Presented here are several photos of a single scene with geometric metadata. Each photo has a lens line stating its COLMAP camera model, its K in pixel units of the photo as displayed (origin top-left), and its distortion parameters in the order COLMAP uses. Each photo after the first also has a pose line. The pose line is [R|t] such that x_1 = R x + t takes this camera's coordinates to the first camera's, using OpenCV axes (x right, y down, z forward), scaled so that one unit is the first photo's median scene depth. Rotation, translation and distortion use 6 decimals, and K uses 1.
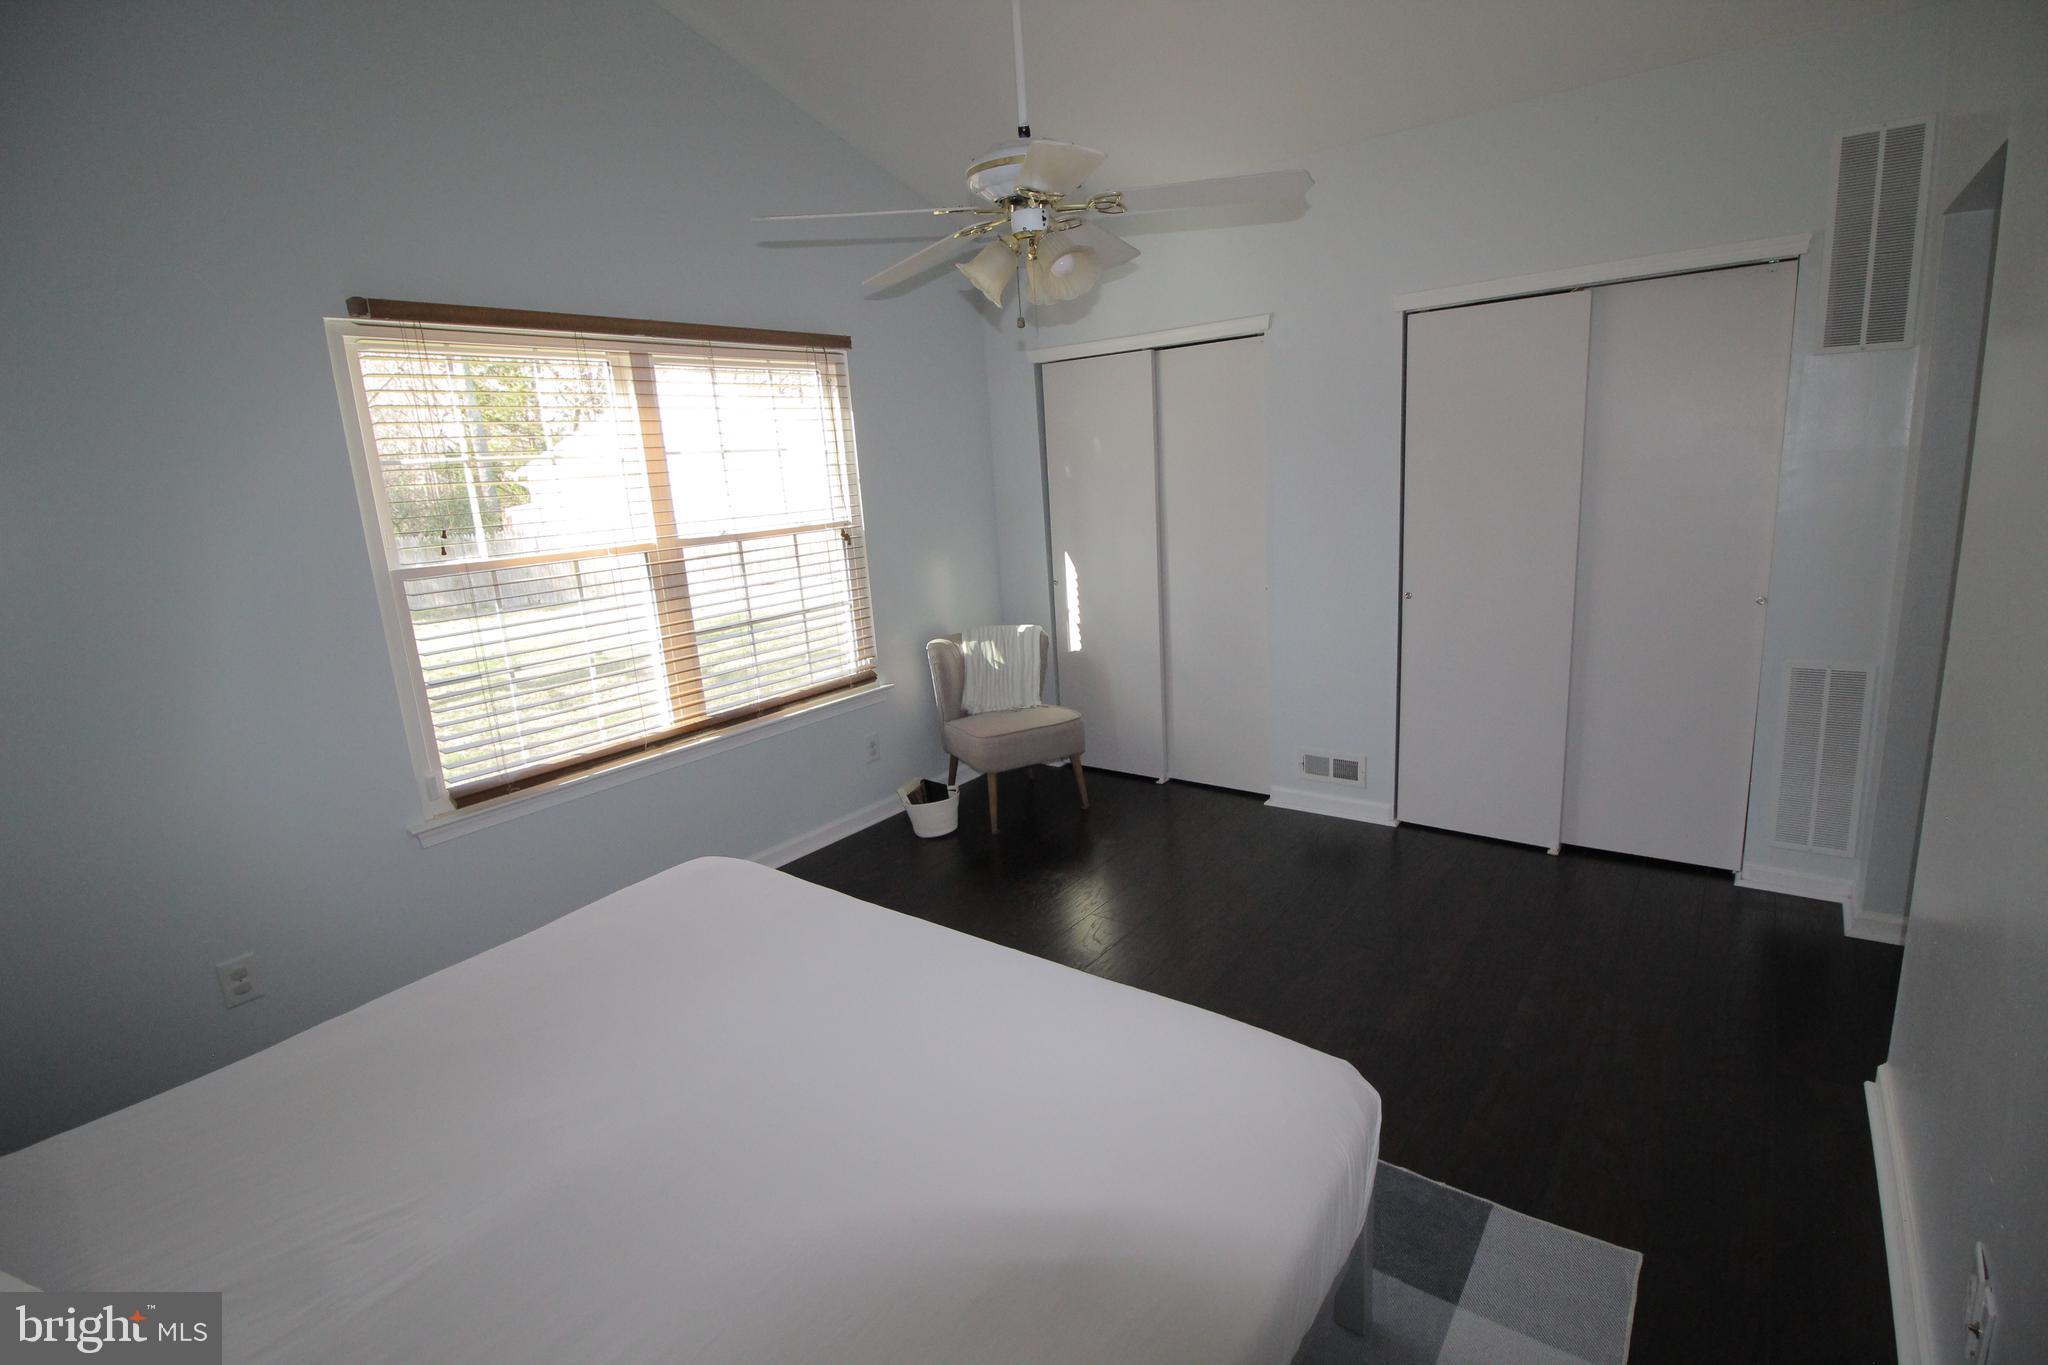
lens RADIAL K [[960.6, 0, 1050.3], [0, 960.6, 684.9], [0, 0, 1]] dist [0.000867, -0.014752]
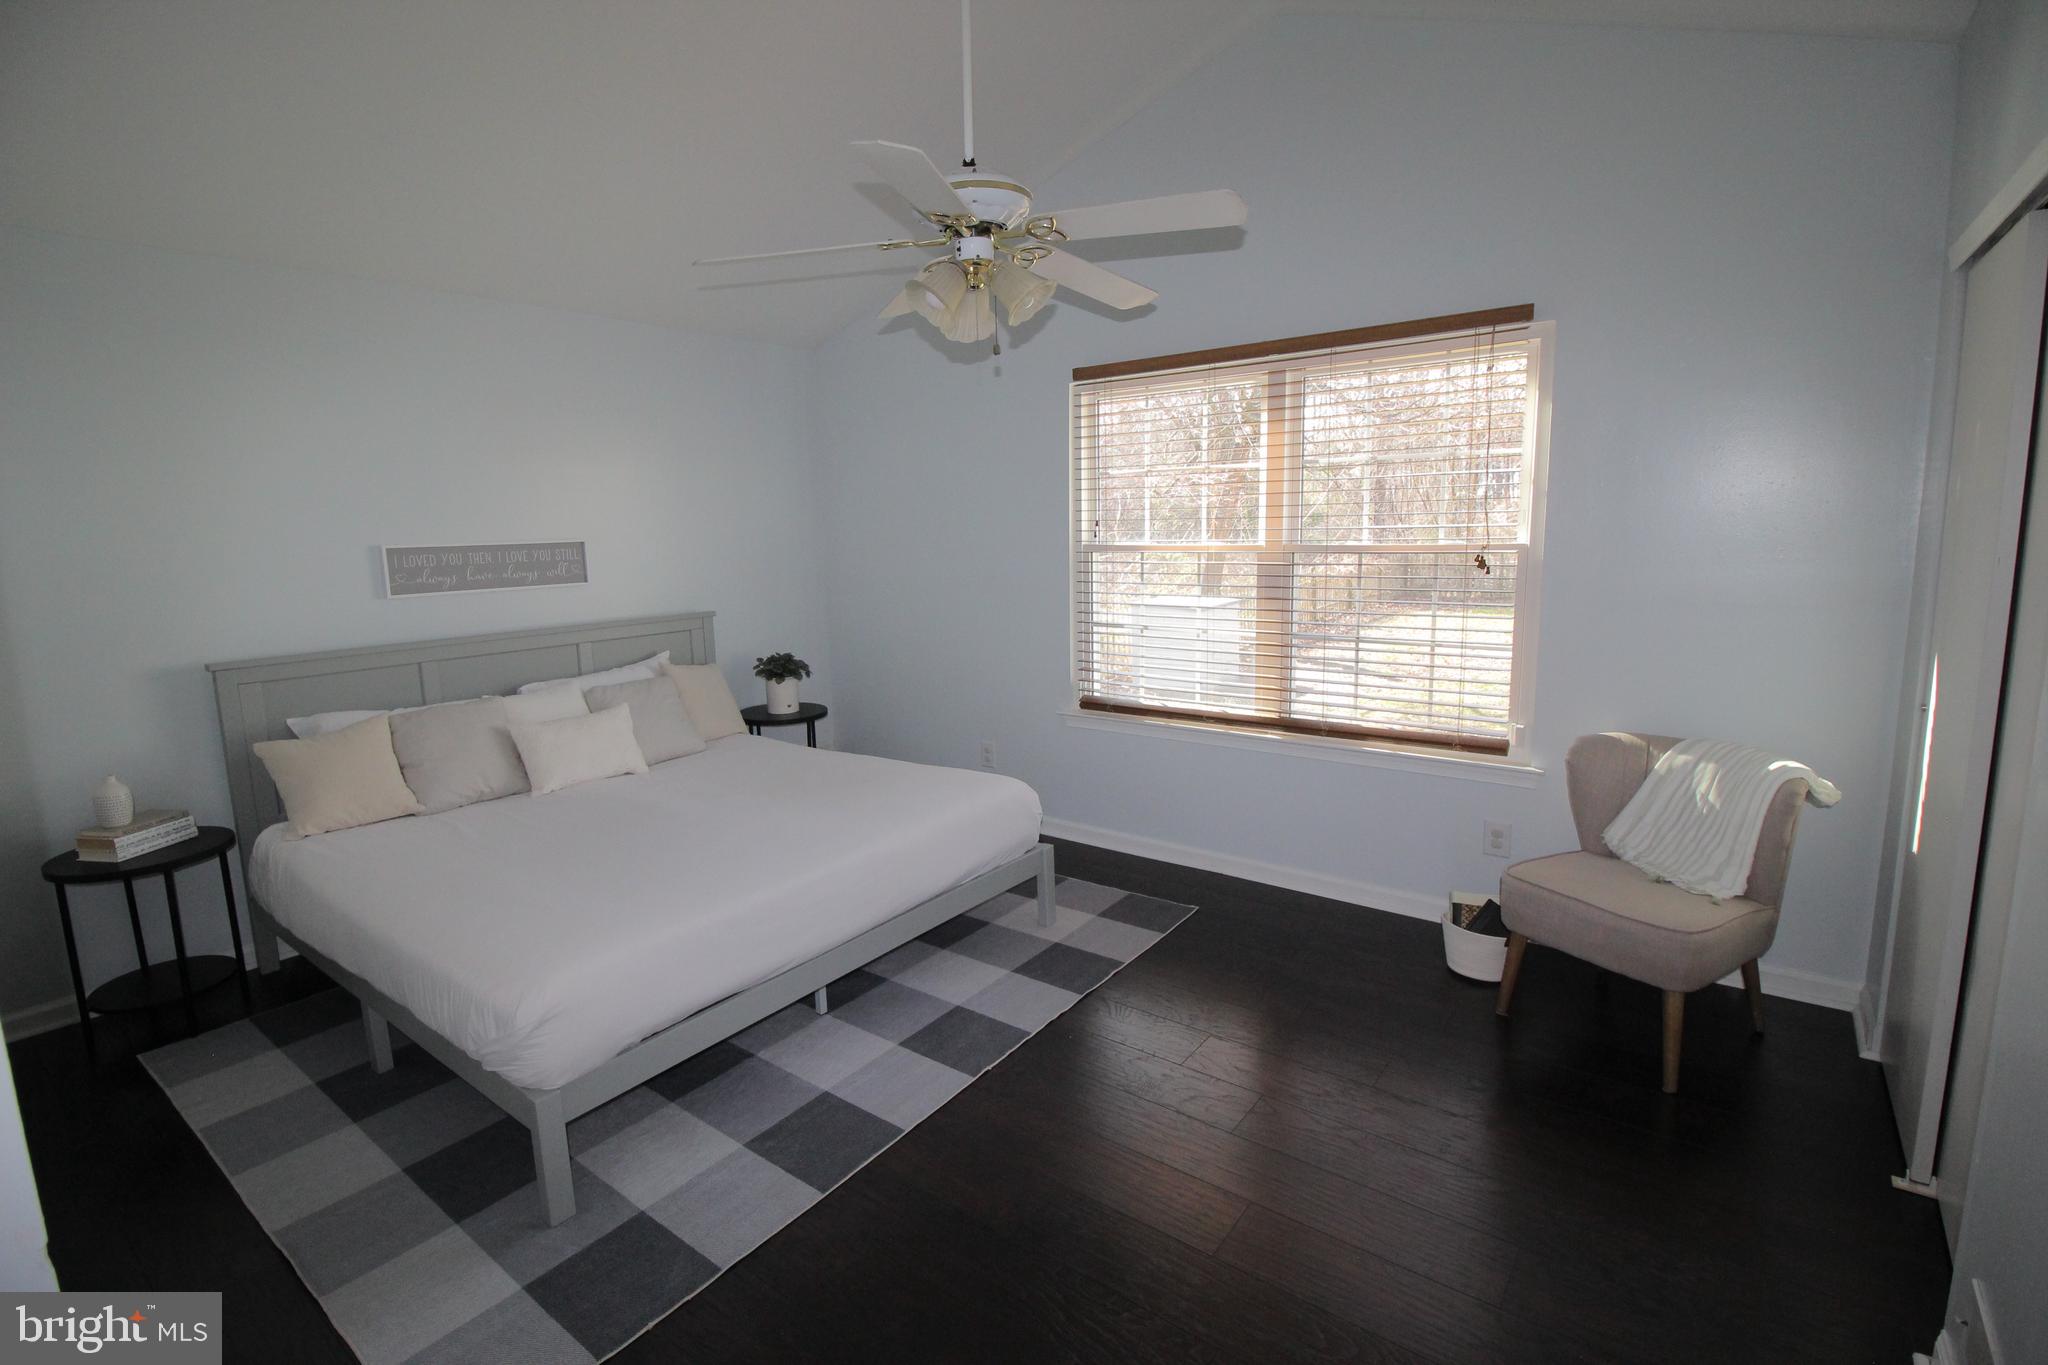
lens RADIAL K [[943.0, 0, 1028.8], [0, 943.0, 666.2], [0, 0, 1]] dist [0.001412, -0.013934]
pose [[-0.024467, 0.217611, -0.975729, 0.654274], [-0.196080, 0.956018, 0.218132, -0.194426], [0.980283, 0.196658, 0.019278, 0.732749]]
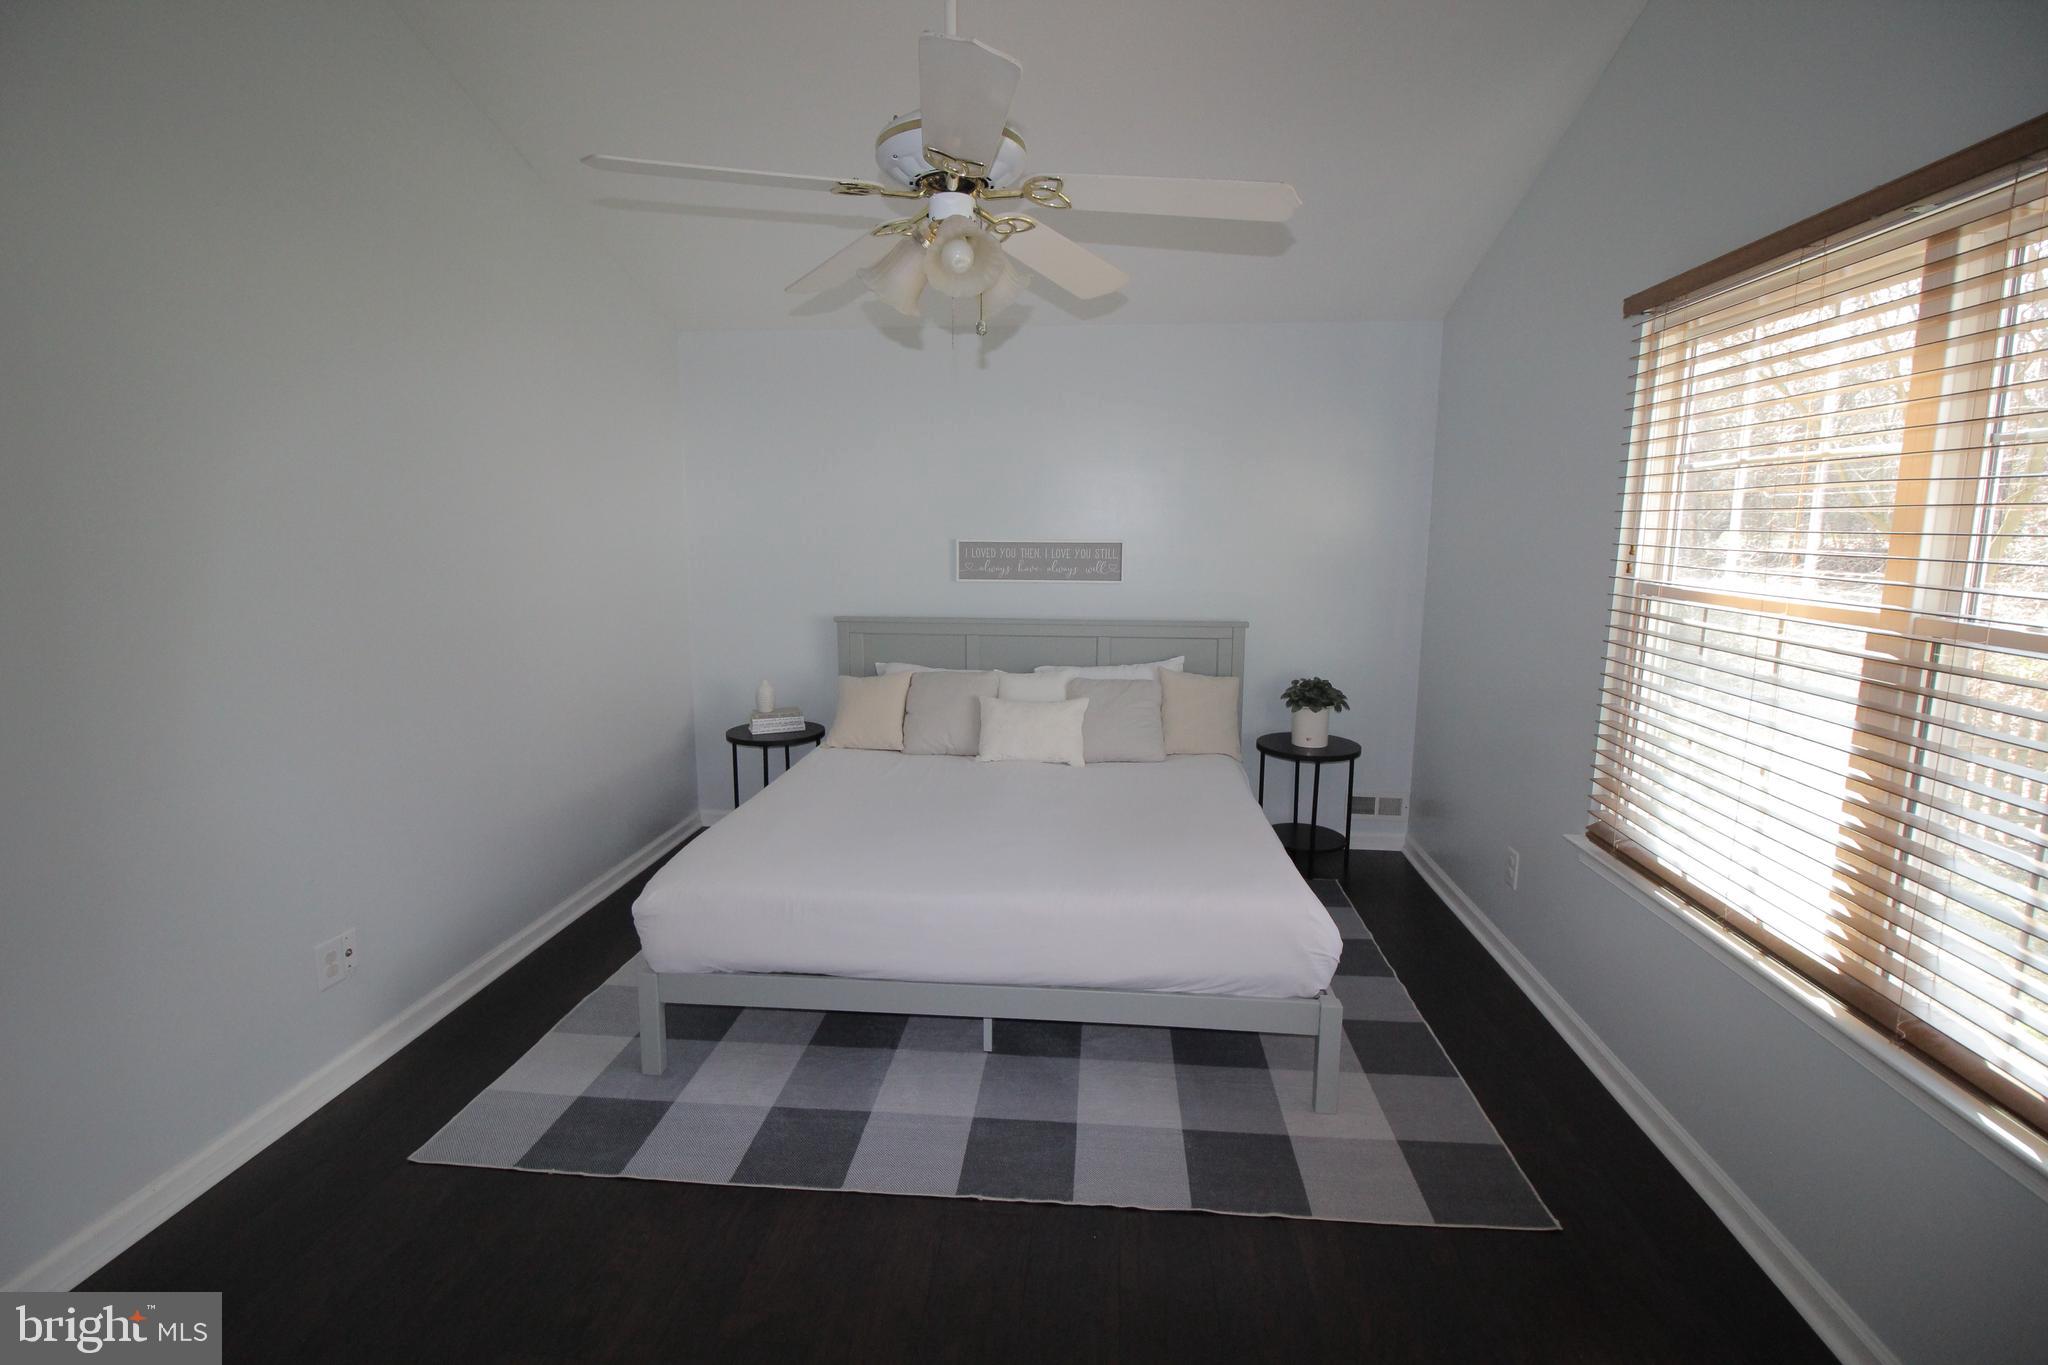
lens RADIAL K [[934.1, 0, 1024.0], [0, 934.1, 682.5], [0, 0, 1]] dist [0.002243, -0.000046]
pose [[-0.862154, 0.146128, -0.485115, 0.222752], [-0.060741, 0.920785, 0.385312, -0.276065], [0.502992, 0.361665, -0.784983, 1.154796]]
